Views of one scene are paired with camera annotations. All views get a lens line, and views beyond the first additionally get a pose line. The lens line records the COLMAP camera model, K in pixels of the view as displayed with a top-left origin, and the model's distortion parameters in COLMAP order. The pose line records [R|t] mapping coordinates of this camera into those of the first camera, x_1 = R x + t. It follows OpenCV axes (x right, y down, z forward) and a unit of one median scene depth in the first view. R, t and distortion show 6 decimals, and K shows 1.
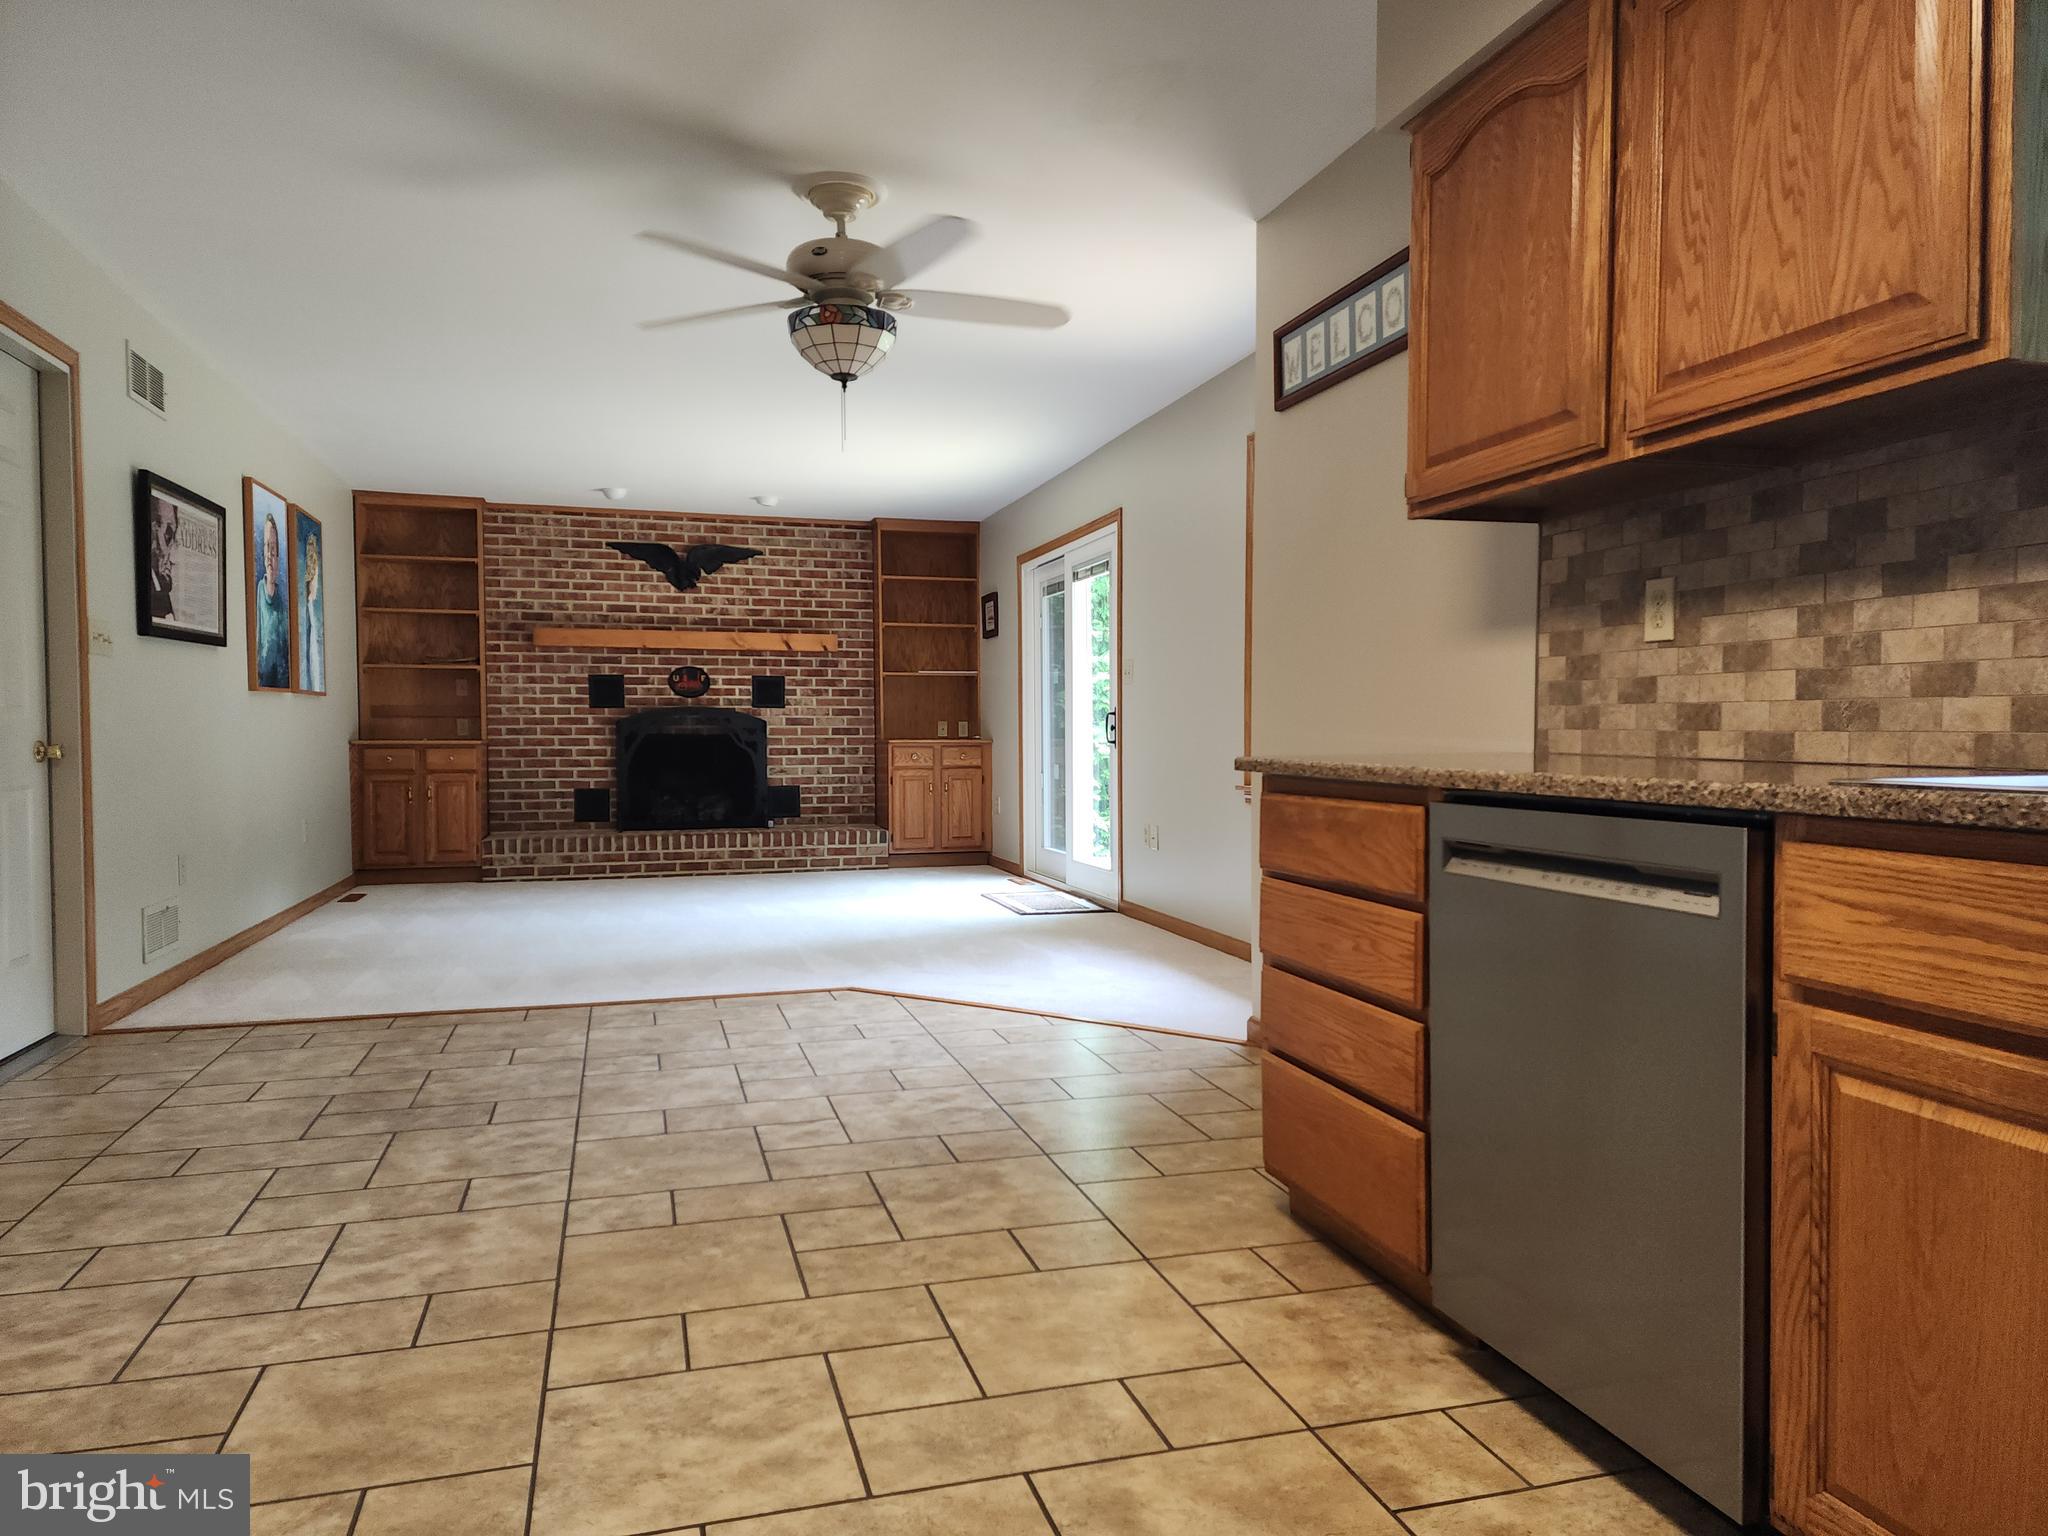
lens RADIAL K [[1358.4, 0, 1015.5], [0, 1358.4, 770.8], [0, 0, 1]] dist [0.097461, -0.088907]
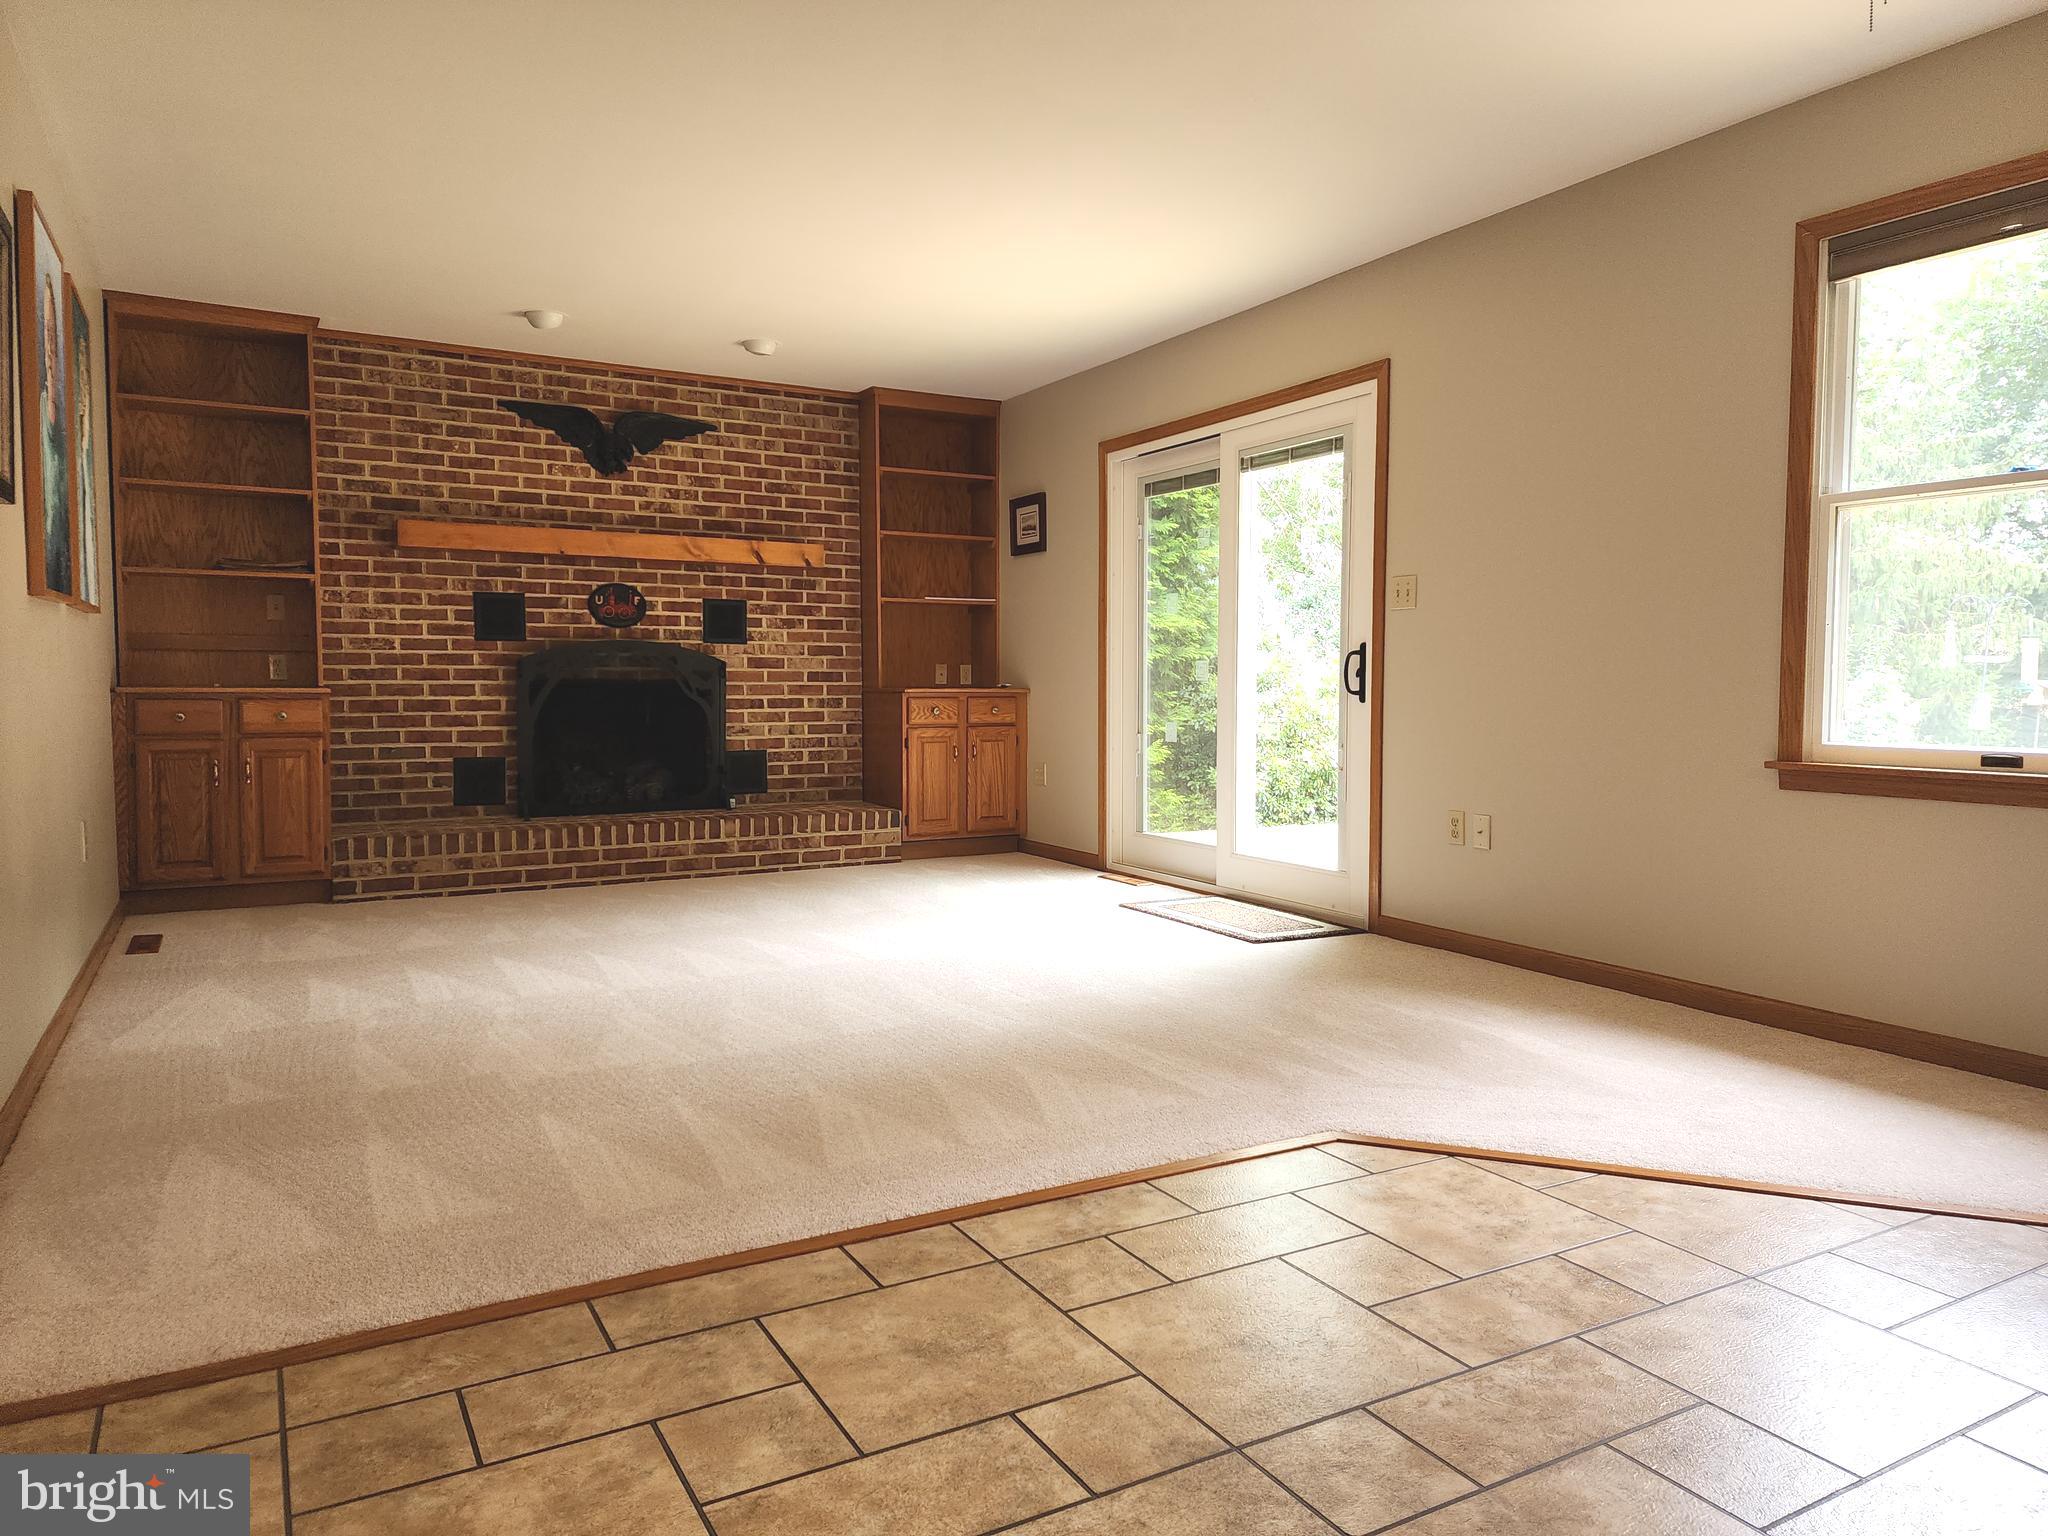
lens RADIAL K [[1375.5, 0, 1024.7], [0, 1375.5, 748.6], [0, 0, 1]] dist [0.072245, -0.050379]
pose [[0.975970, -0.006216, 0.217816, -0.191945], [0.001008, 0.999711, 0.024011, -0.007890], [-0.217902, -0.023215, 0.975695, 0.253696]]
